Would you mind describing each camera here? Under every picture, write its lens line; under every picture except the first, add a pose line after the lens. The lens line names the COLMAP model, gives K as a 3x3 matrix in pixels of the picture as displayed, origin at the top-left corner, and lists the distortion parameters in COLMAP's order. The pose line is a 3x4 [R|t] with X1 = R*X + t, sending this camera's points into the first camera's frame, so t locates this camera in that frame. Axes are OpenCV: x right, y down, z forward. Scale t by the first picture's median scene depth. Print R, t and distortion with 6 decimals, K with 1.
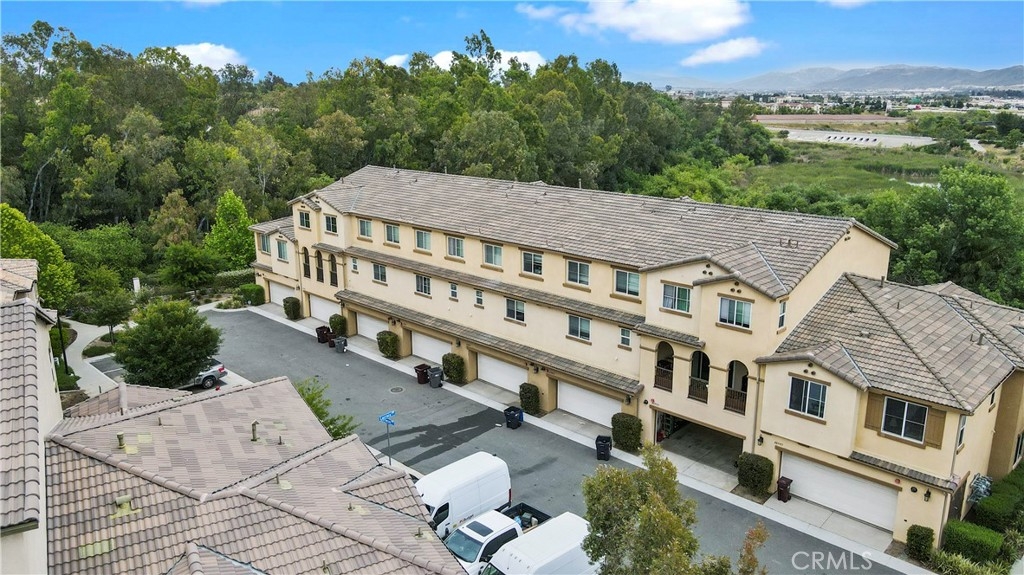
lens RADIAL K [[752.4, 0, 507.9], [0, 752.4, 289.2], [0, 0, 1]] dist [0.005953, 0.006181]
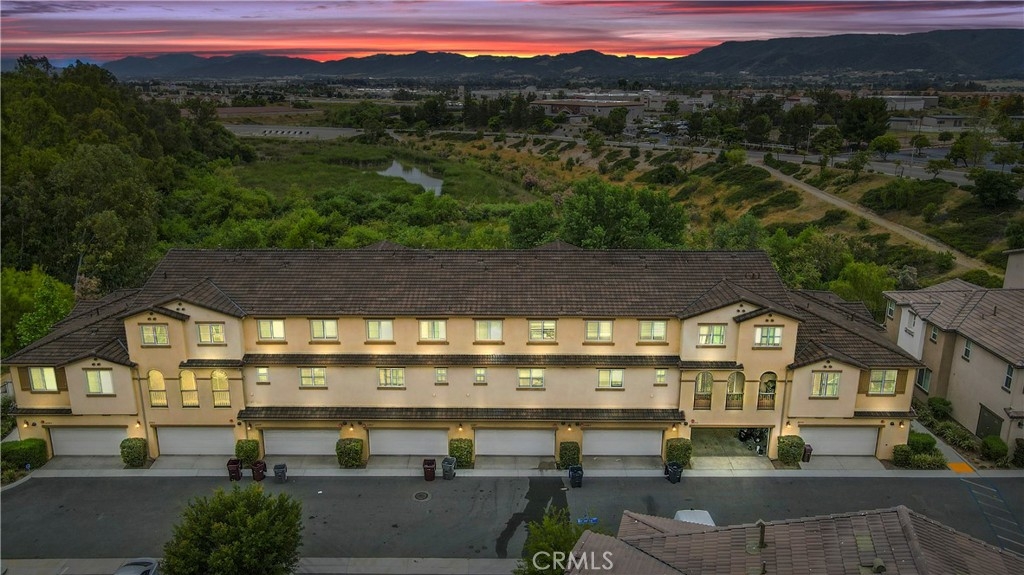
lens RADIAL K [[752.4, 0, 506.7], [0, 752.4, 288.5], [0, 0, 1]] dist [0.005953, 0.006181]
pose [[0.714645, -0.185073, 0.674559, -0.819734], [0.173890, 0.981094, 0.084950, -0.221634], [-0.677528, 0.056590, 0.733317, 0.307429]]
